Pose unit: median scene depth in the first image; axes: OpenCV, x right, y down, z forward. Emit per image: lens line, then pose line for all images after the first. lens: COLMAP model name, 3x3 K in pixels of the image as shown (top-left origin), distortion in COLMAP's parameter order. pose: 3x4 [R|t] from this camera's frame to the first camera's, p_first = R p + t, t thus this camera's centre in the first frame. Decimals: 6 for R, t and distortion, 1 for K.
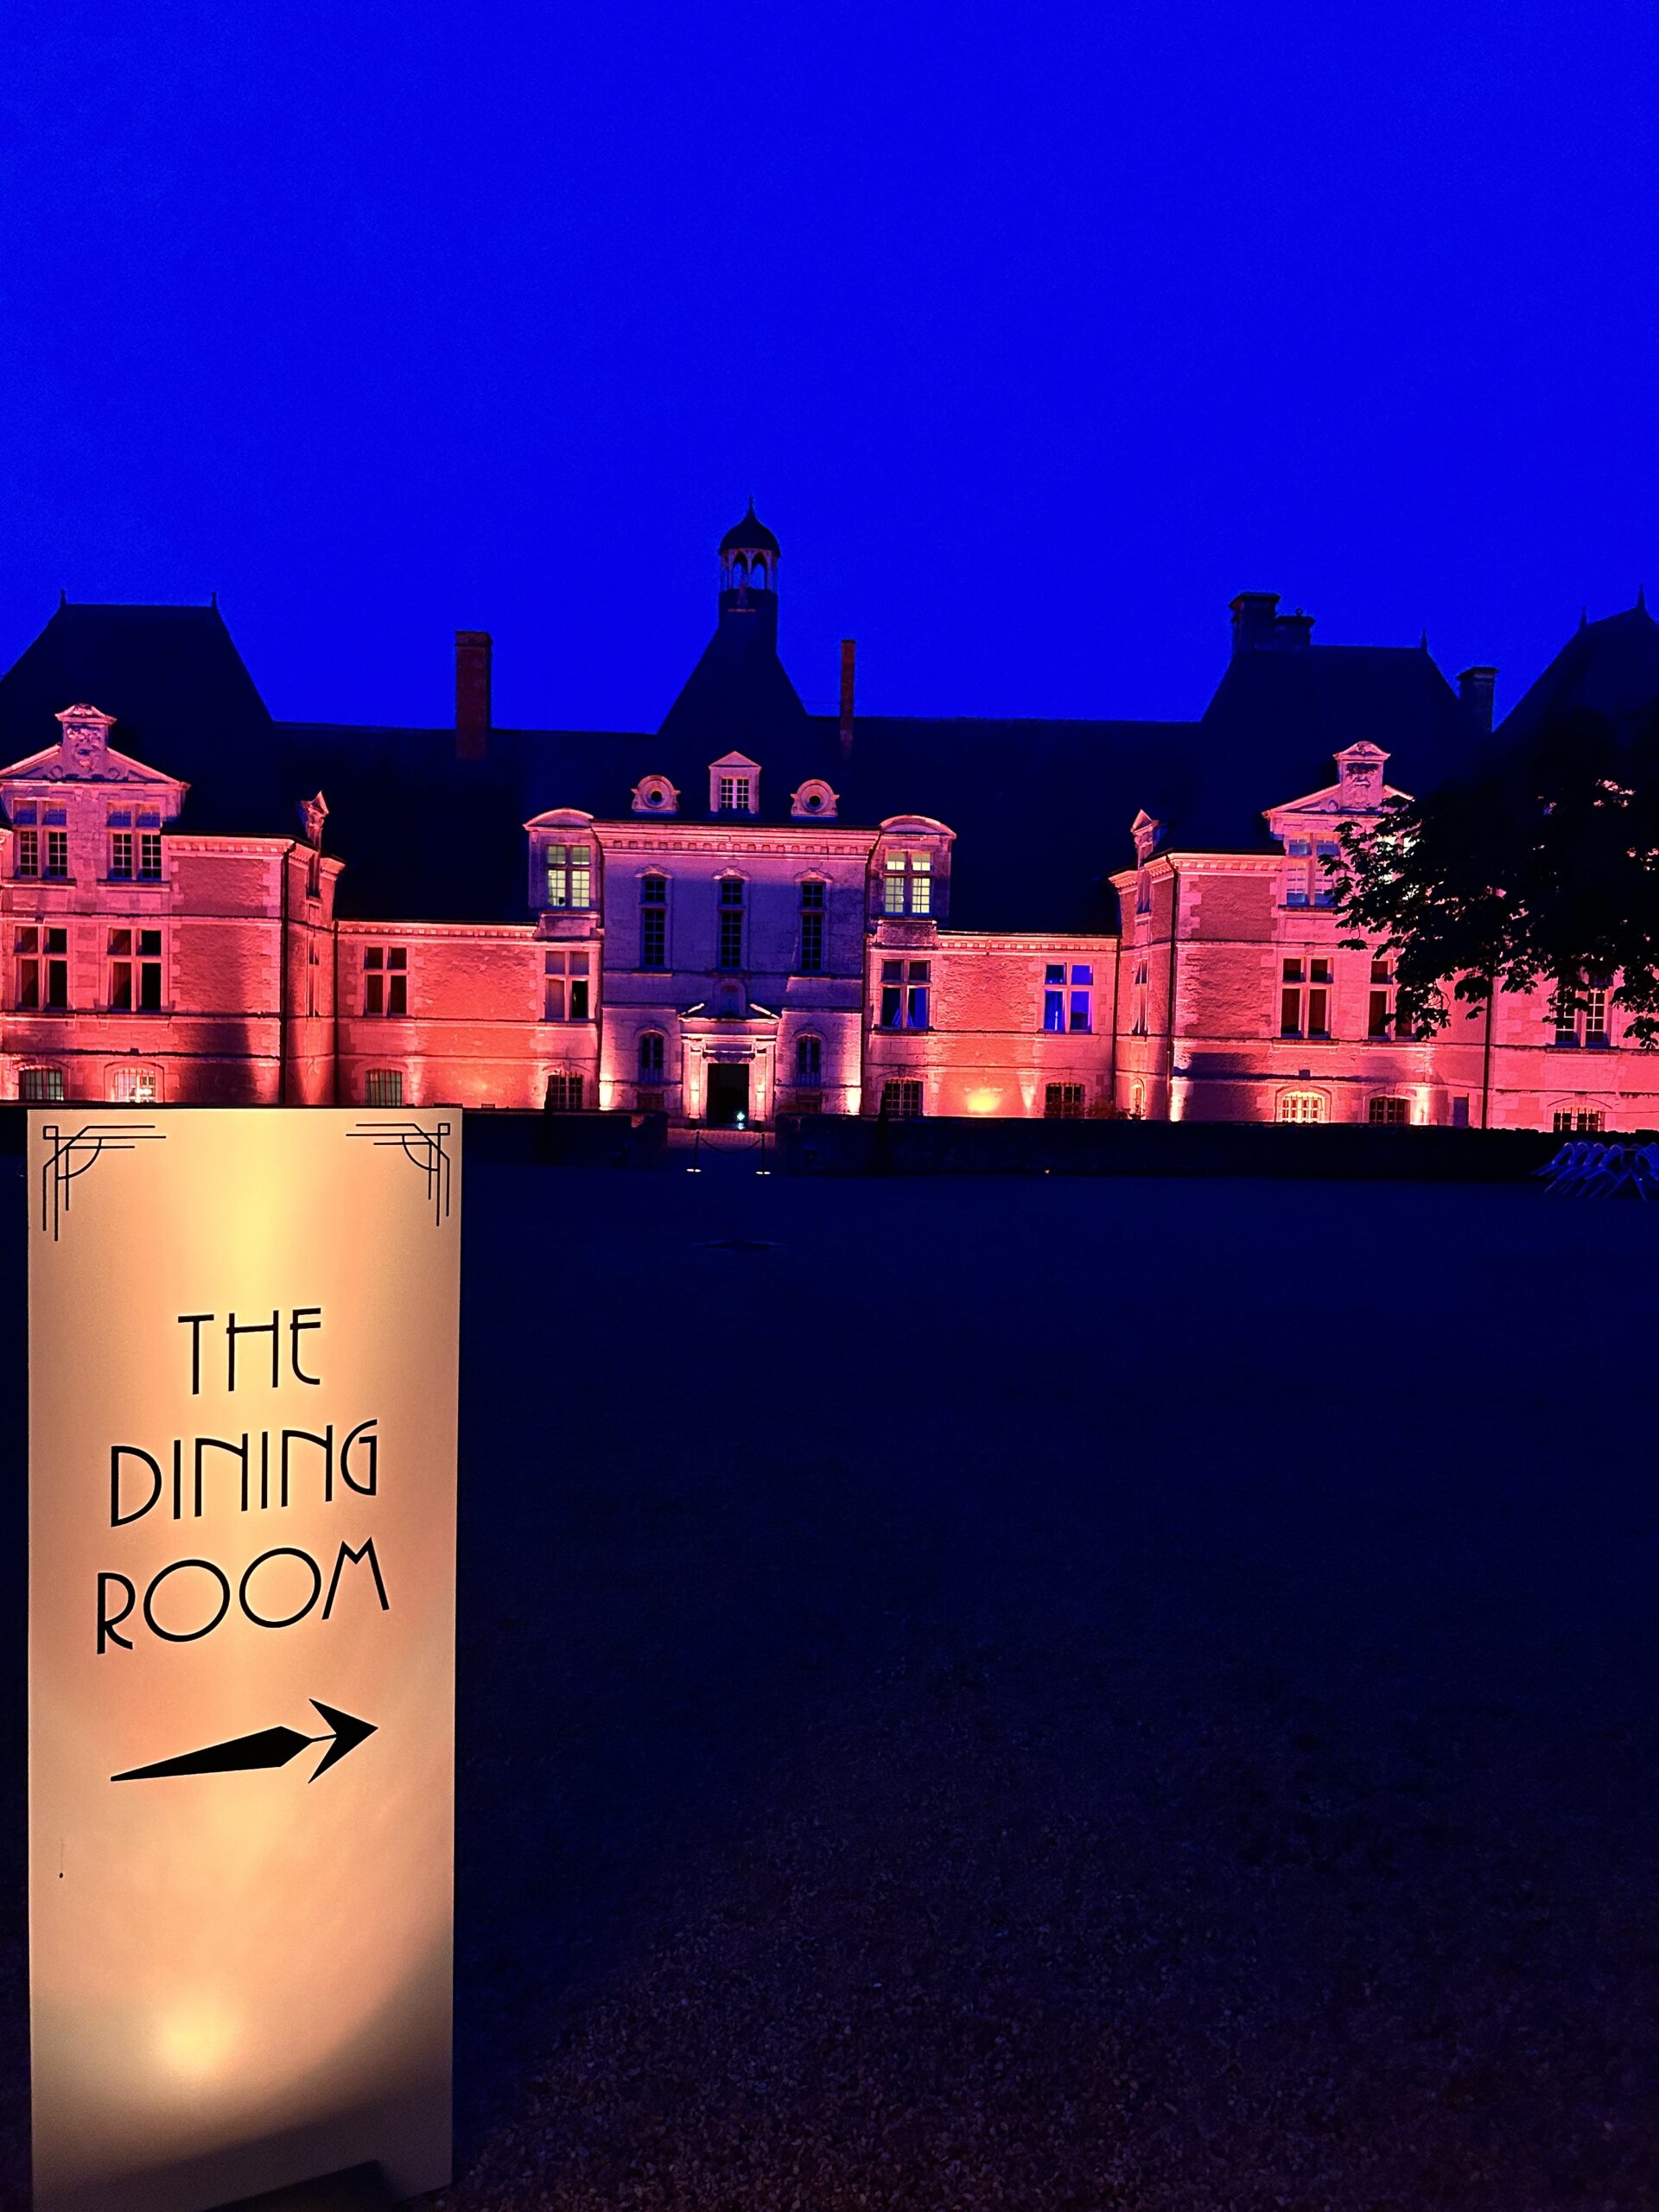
lens RADIAL K [[1683.6, 0, 826.3], [0, 1683.6, 1112.9], [0, 0, 1]] dist [0.030254, -0.013567]
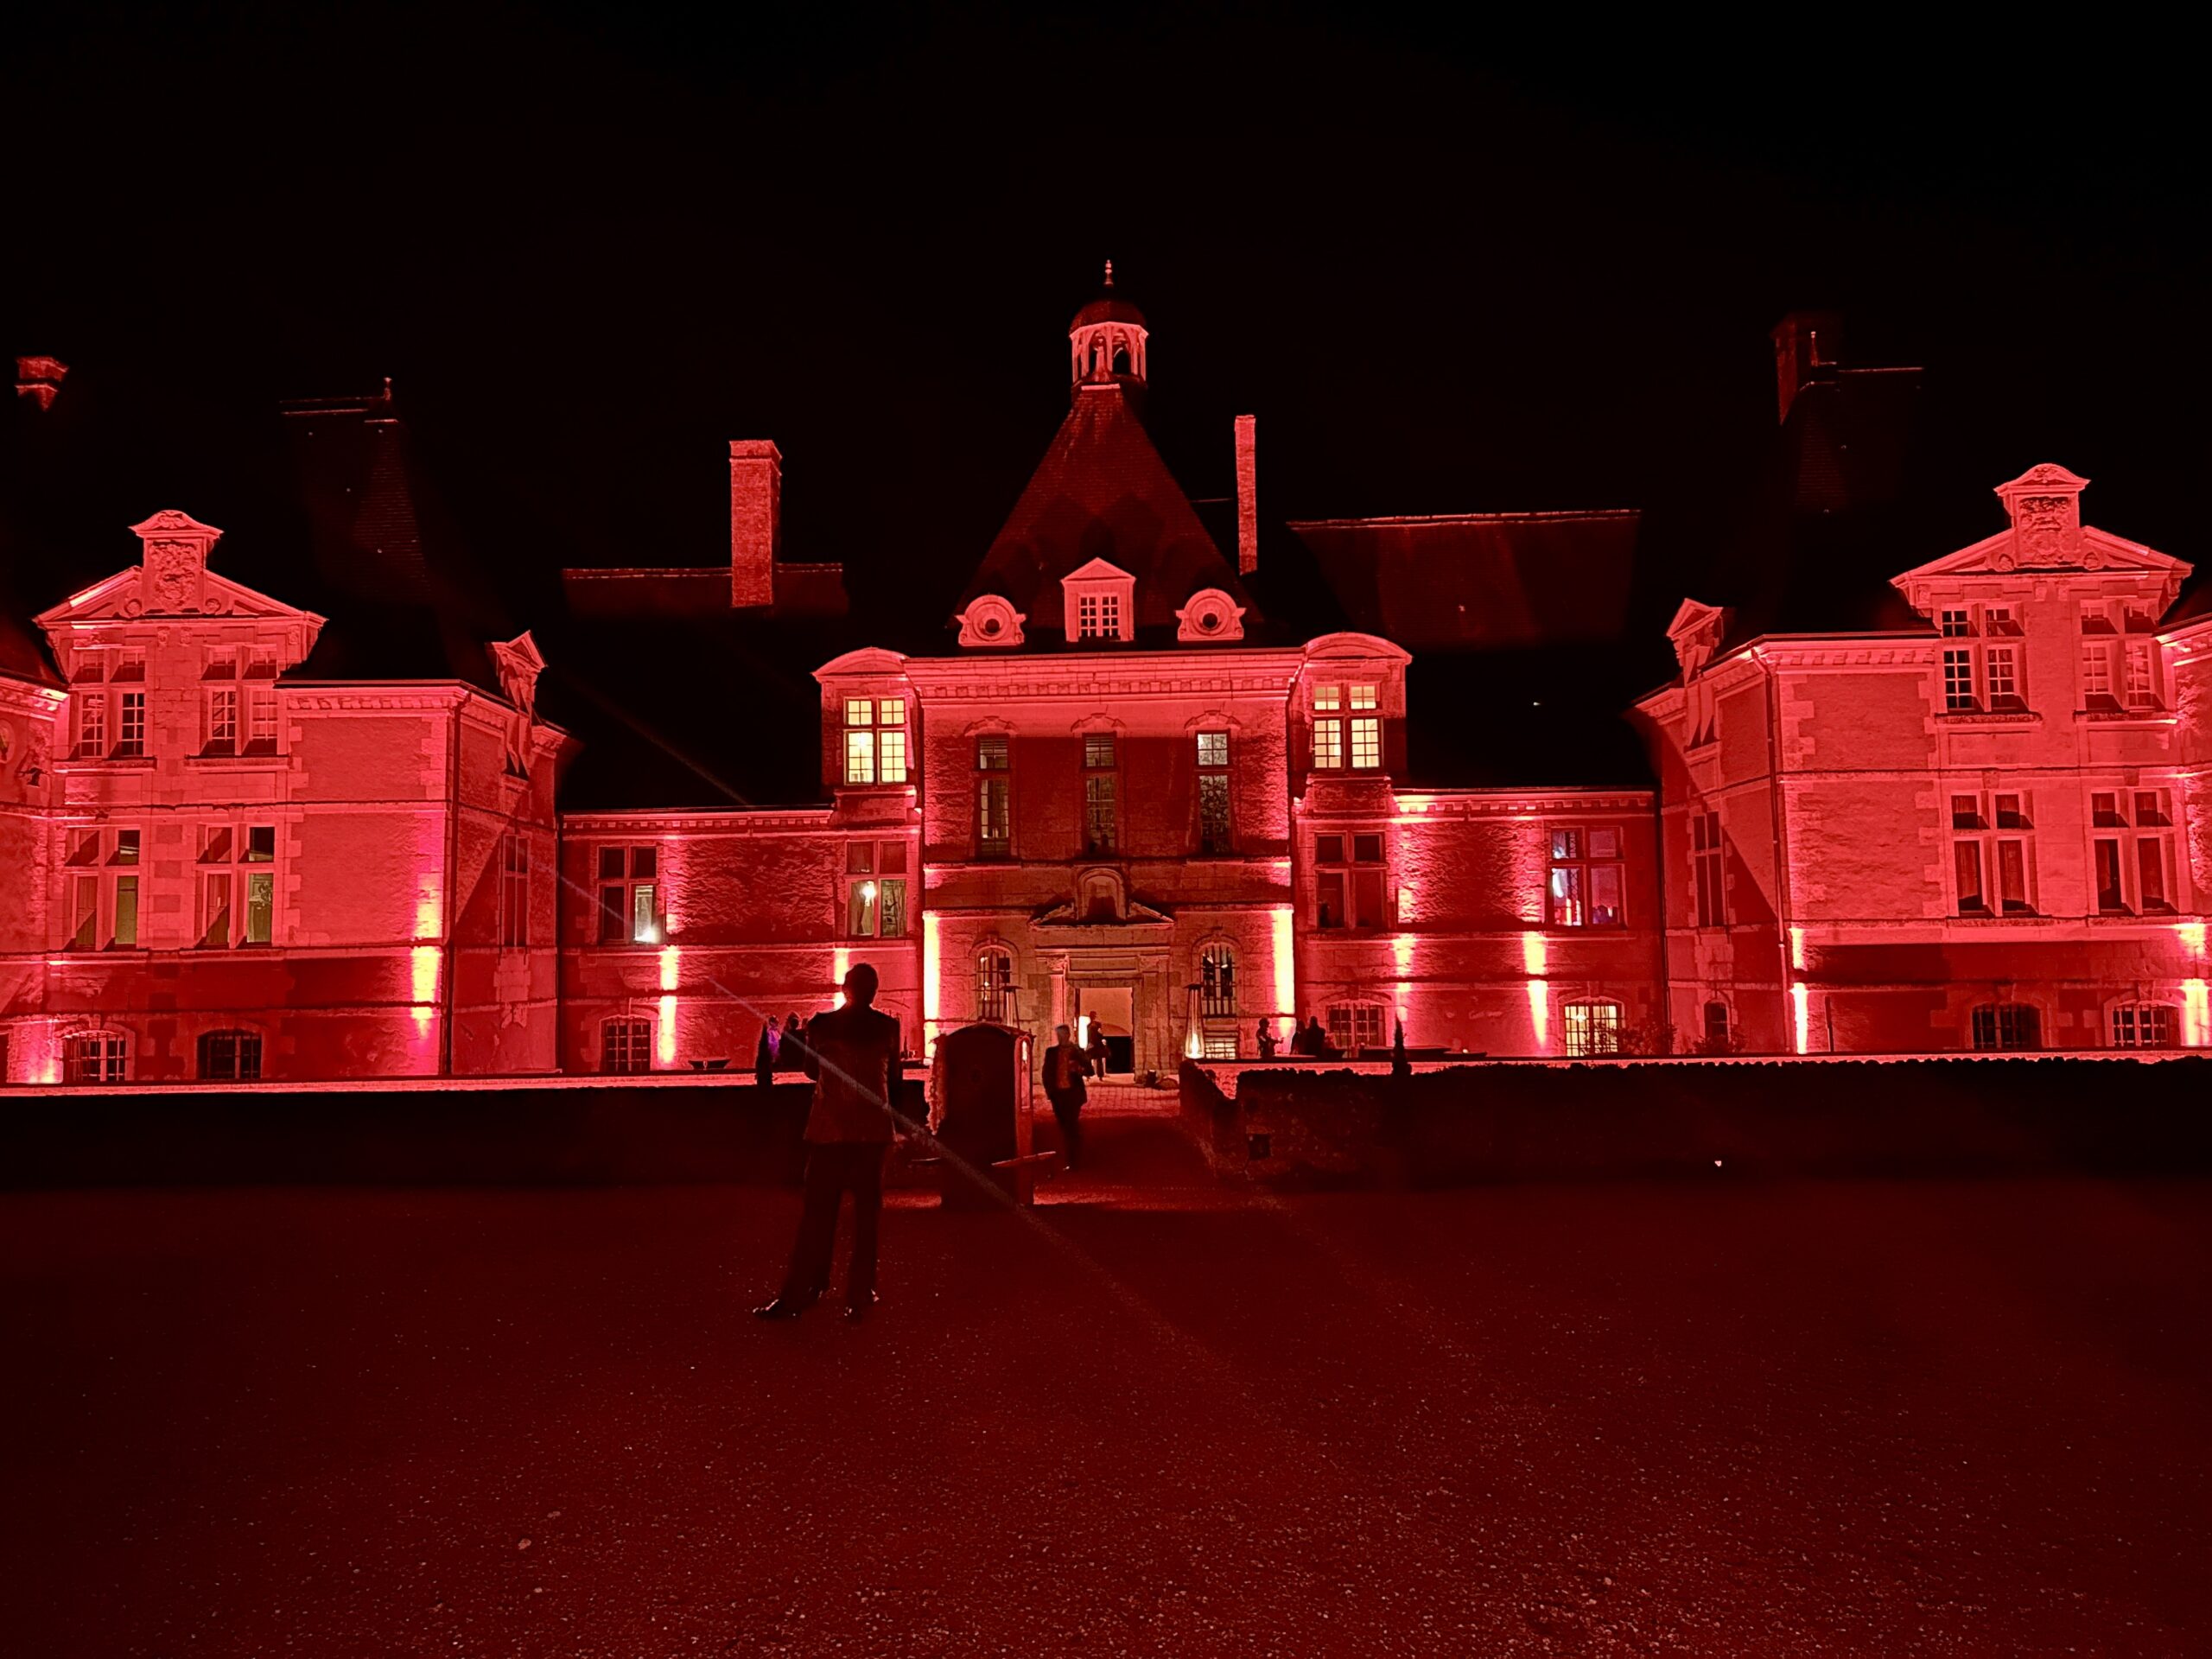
lens RADIAL K [[1683.6, 0, 1110.8], [0, 1683.6, 836.9], [0, 0, 1]] dist [0.030254, -0.013567]
pose [[0.997668, -0.041815, -0.053942, -0.015326], [0.034828, 0.991605, -0.124523, -0.005135], [0.058696, 0.122354, 0.990749, 0.312681]]
